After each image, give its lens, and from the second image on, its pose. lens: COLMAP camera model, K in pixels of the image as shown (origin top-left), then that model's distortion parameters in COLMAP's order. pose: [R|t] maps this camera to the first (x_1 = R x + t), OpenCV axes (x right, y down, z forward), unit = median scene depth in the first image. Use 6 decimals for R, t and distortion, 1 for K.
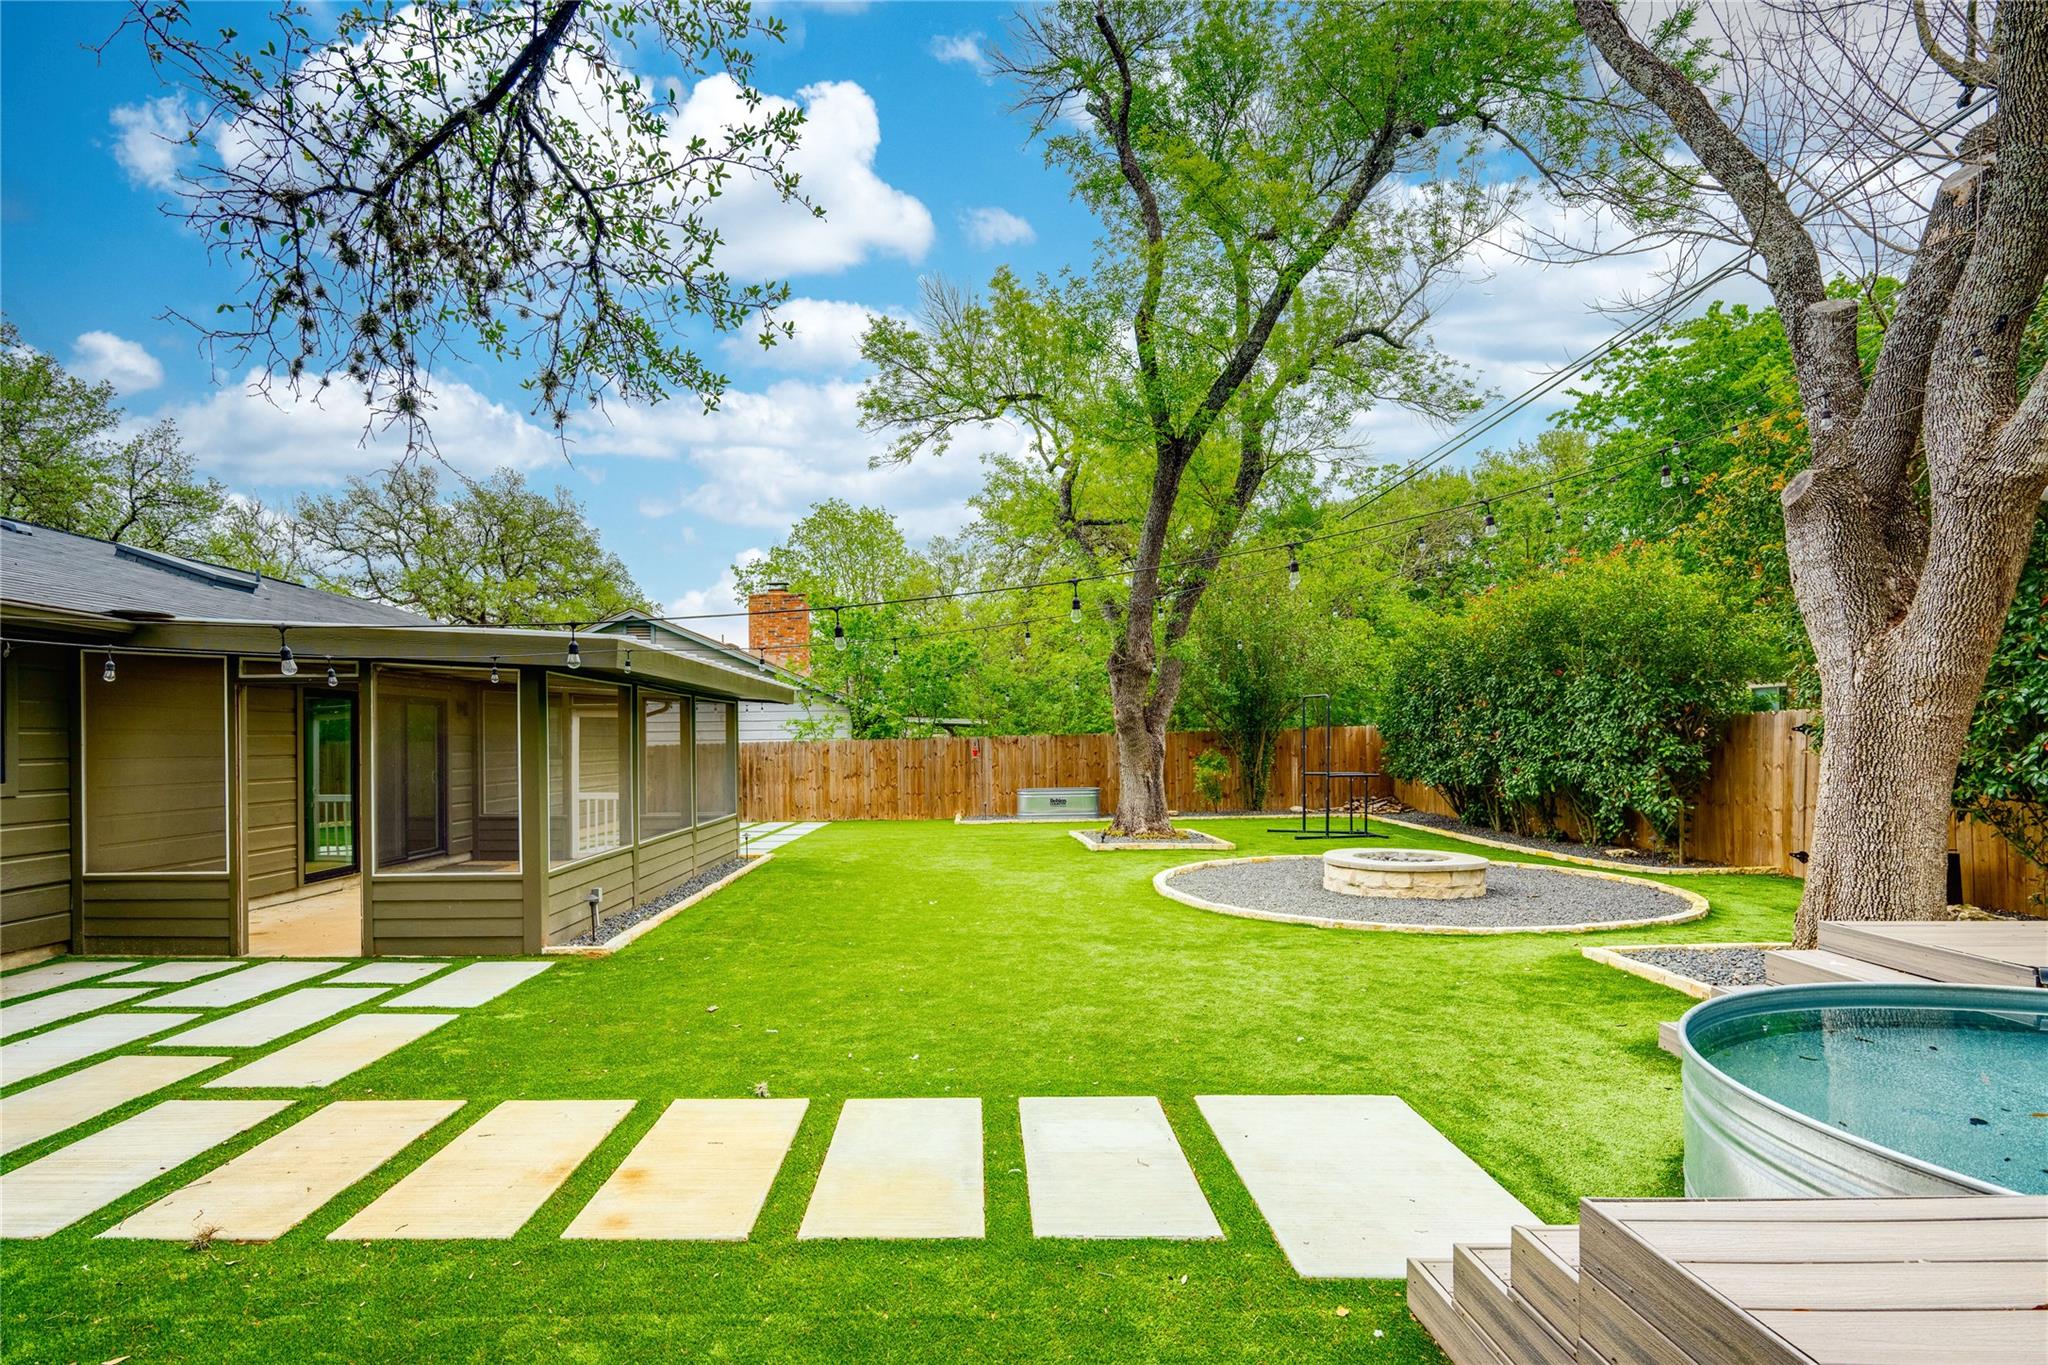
lens RADIAL K [[994.7, 0, 943.8], [0, 994.7, 739.3], [0, 0, 1]] dist [-0.003190, -0.000074]
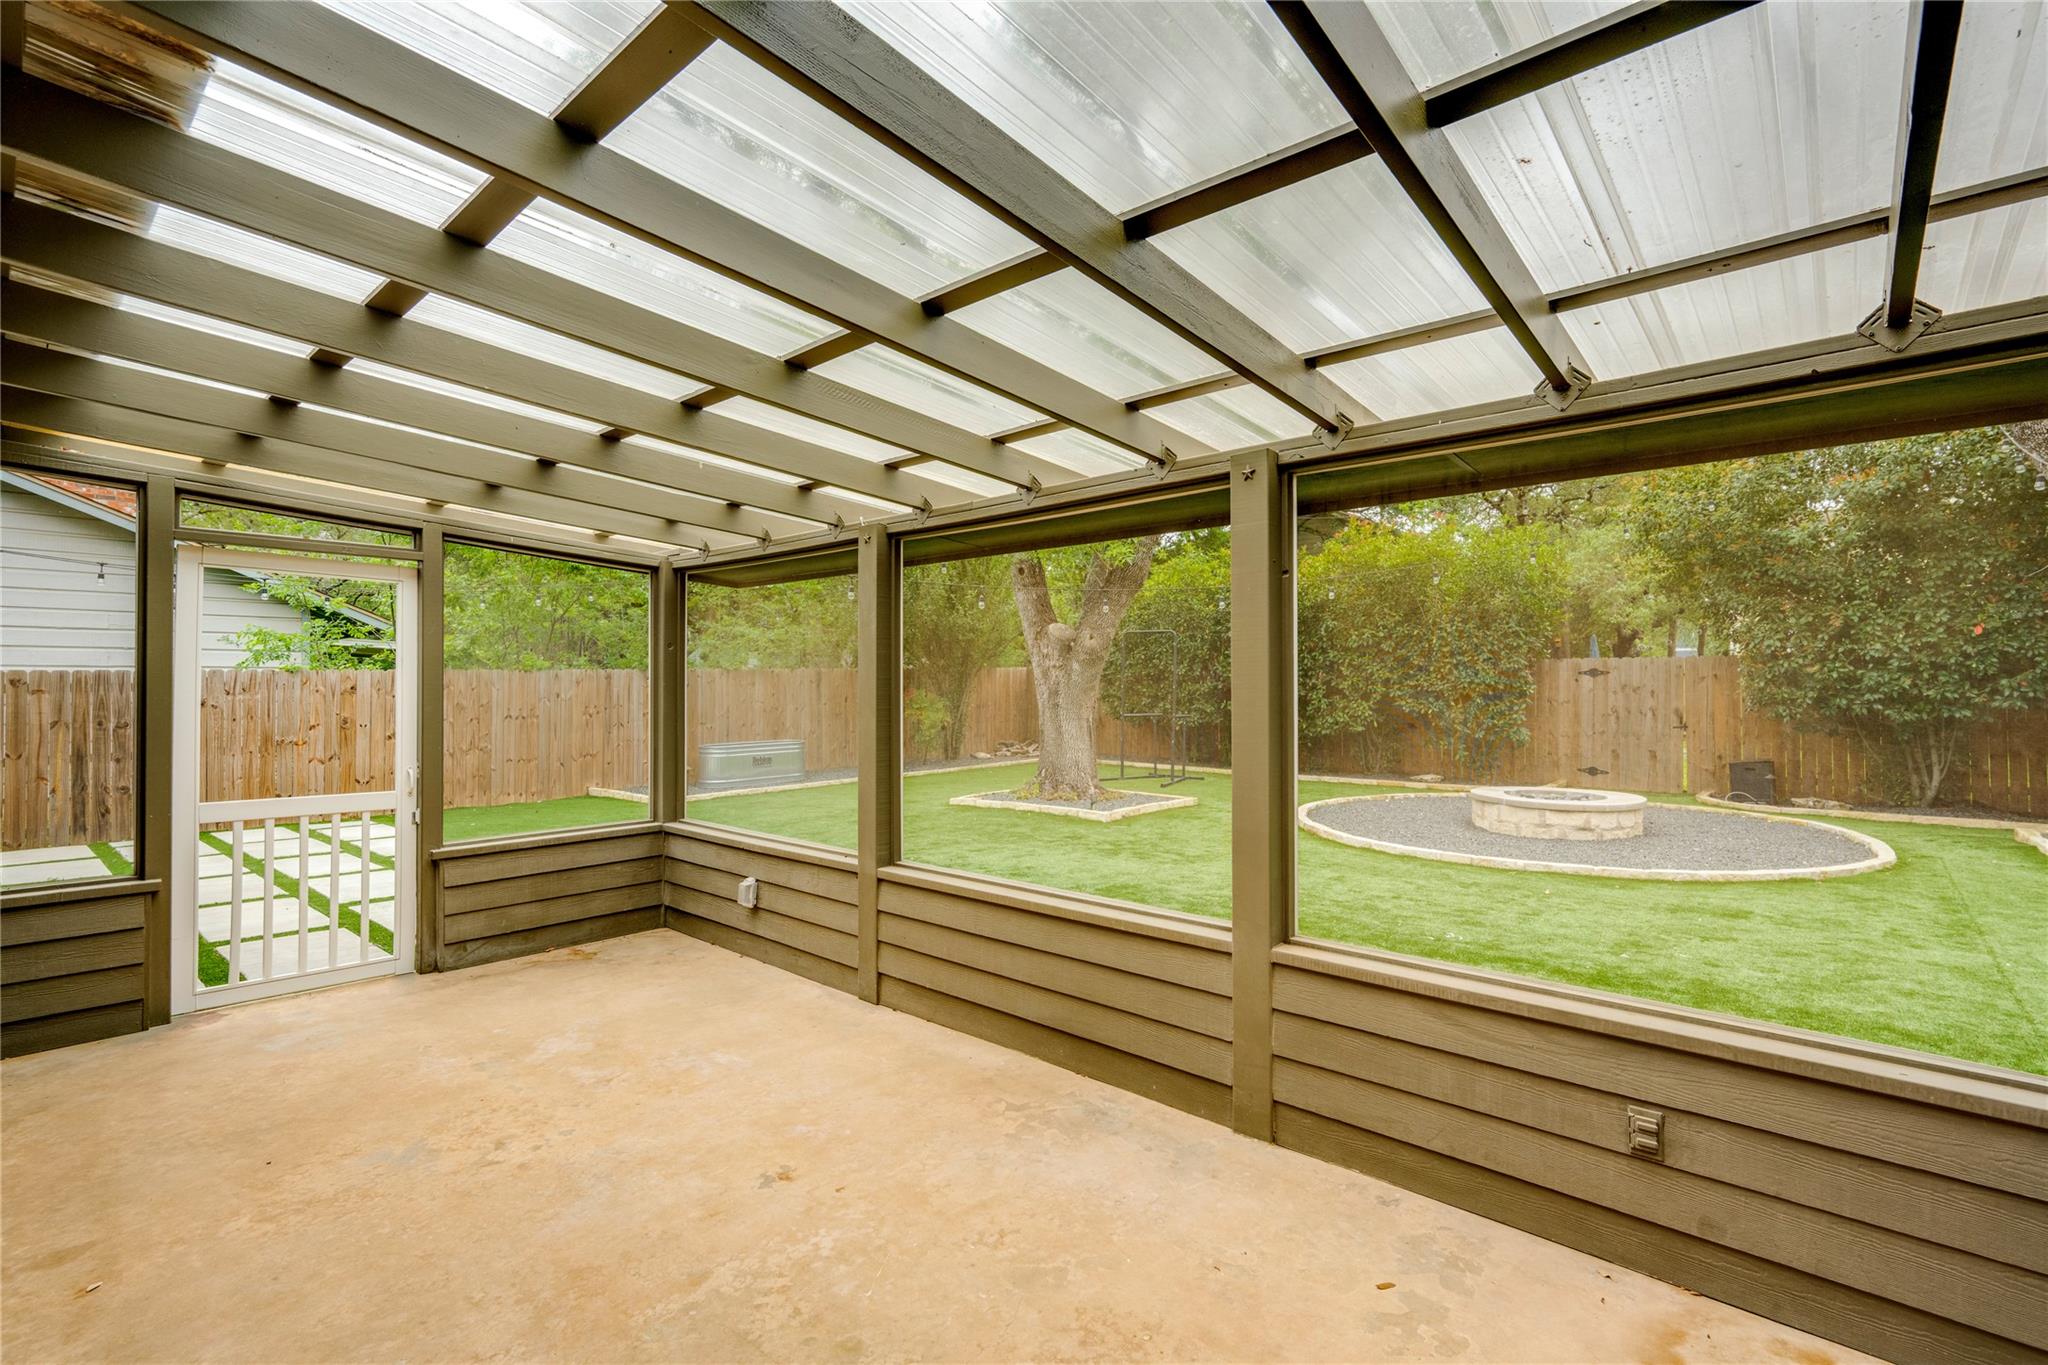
lens RADIAL K [[934.3, 0, 1042.4], [0, 934.3, 681.0], [0, 0, 1]] dist [-0.002334, 0.000612]
pose [[0.641005, 0.014328, 0.767403, -0.413078], [-0.007978, 0.999896, -0.012005, 0.015592], [-0.767496, 0.001573, 0.641052, 0.586402]]
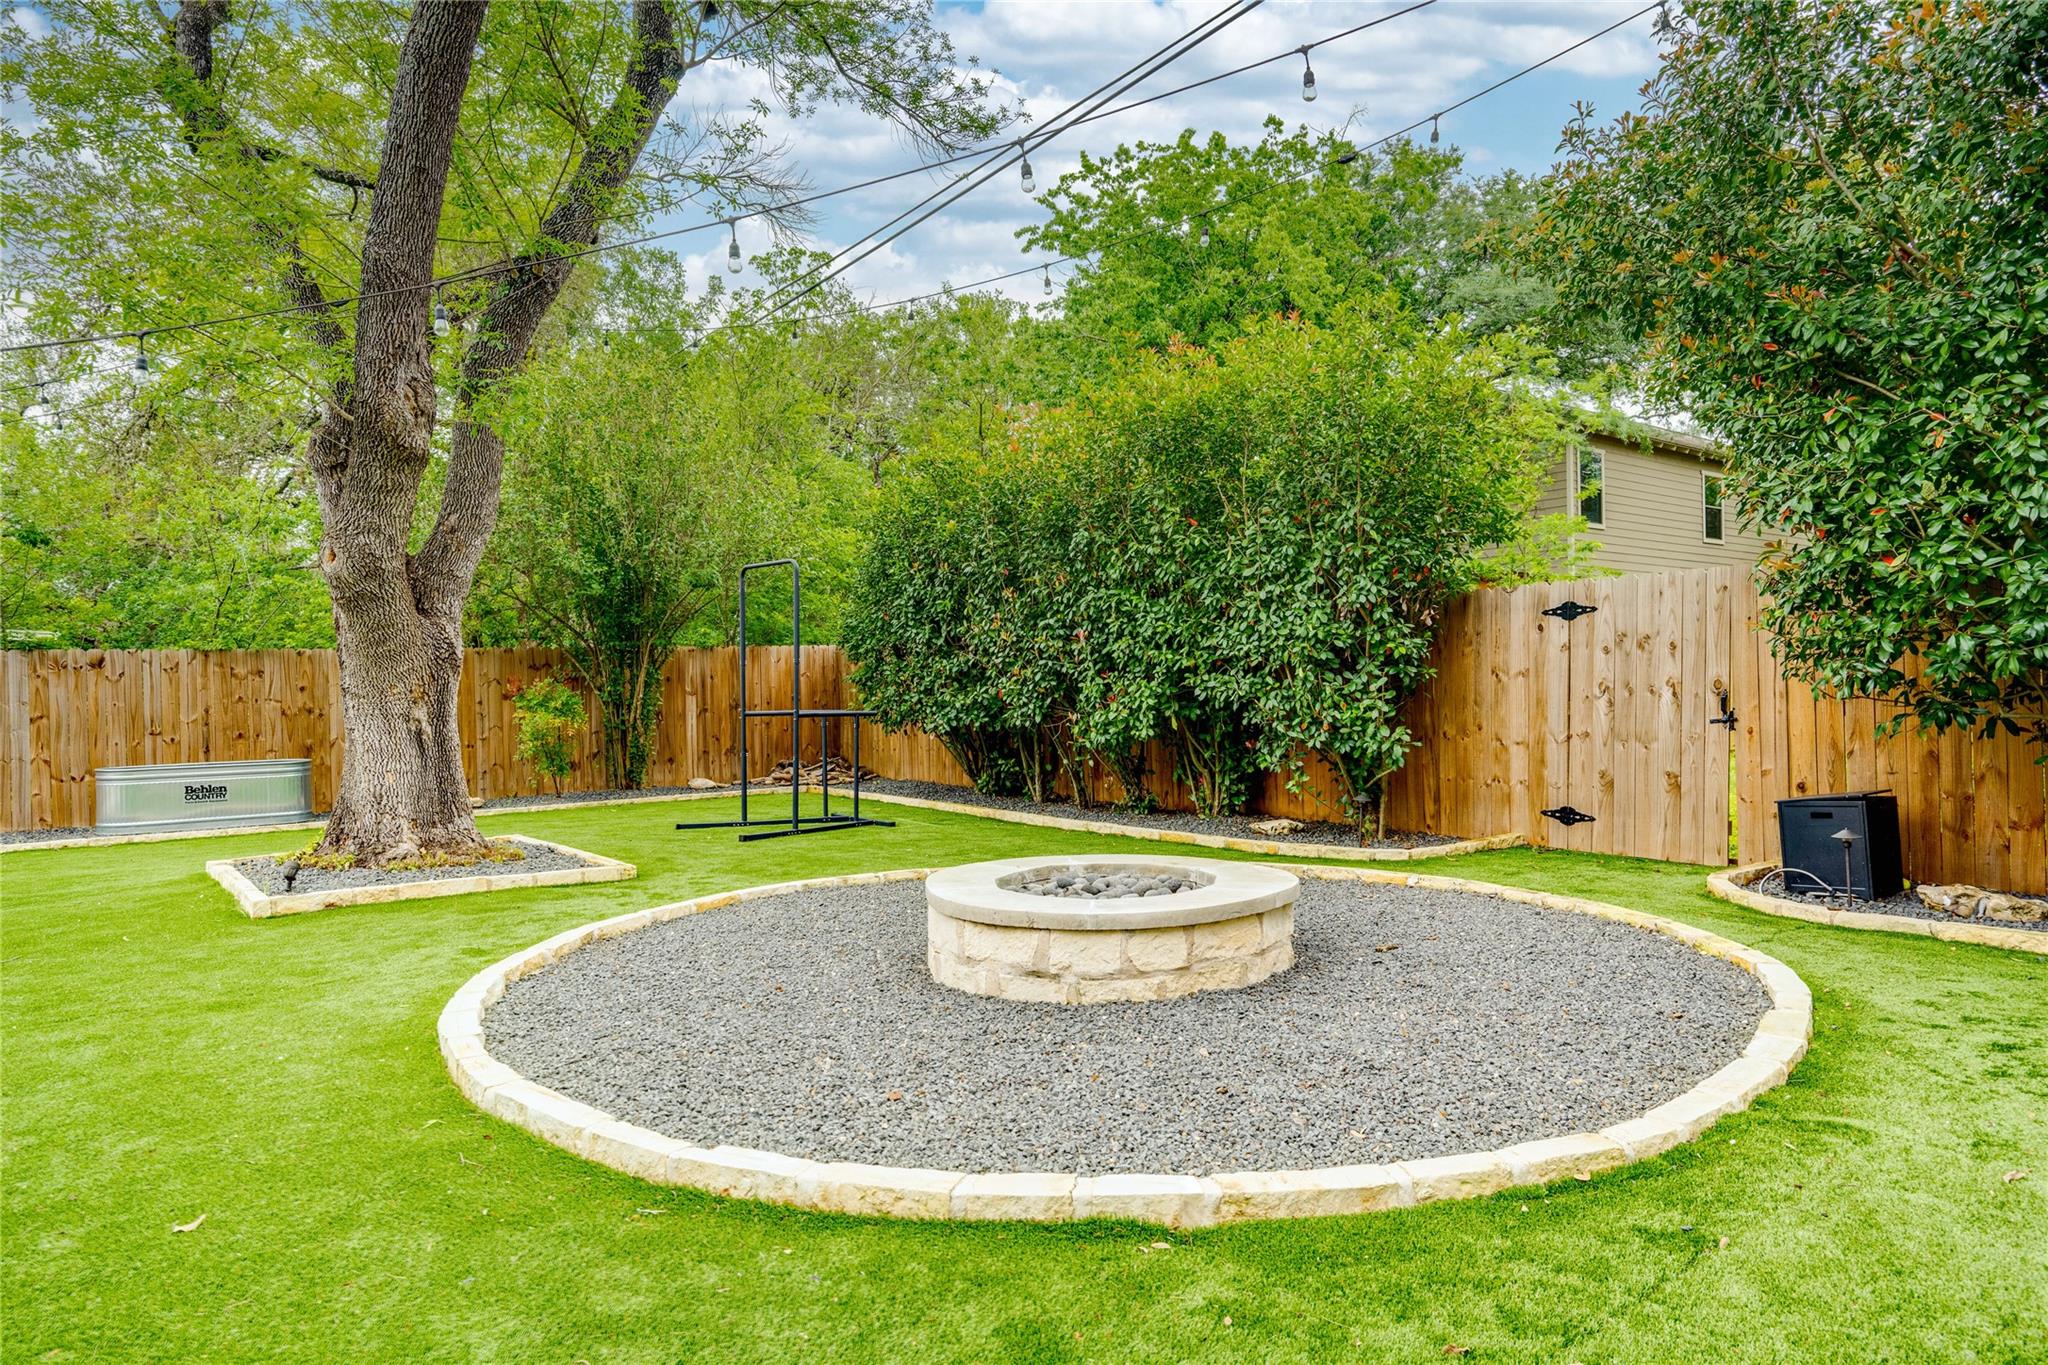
lens RADIAL K [[1225.0, 0, 1037.4], [0, 1225.0, 701.5], [0, 0, 1]] dist [-0.005672, 0.002323]
pose [[0.783841, -0.006719, 0.620926, 0.094834], [0.007244, 0.999972, 0.001676, 0.032651], [-0.620920, 0.003184, 0.783868, 0.459459]]
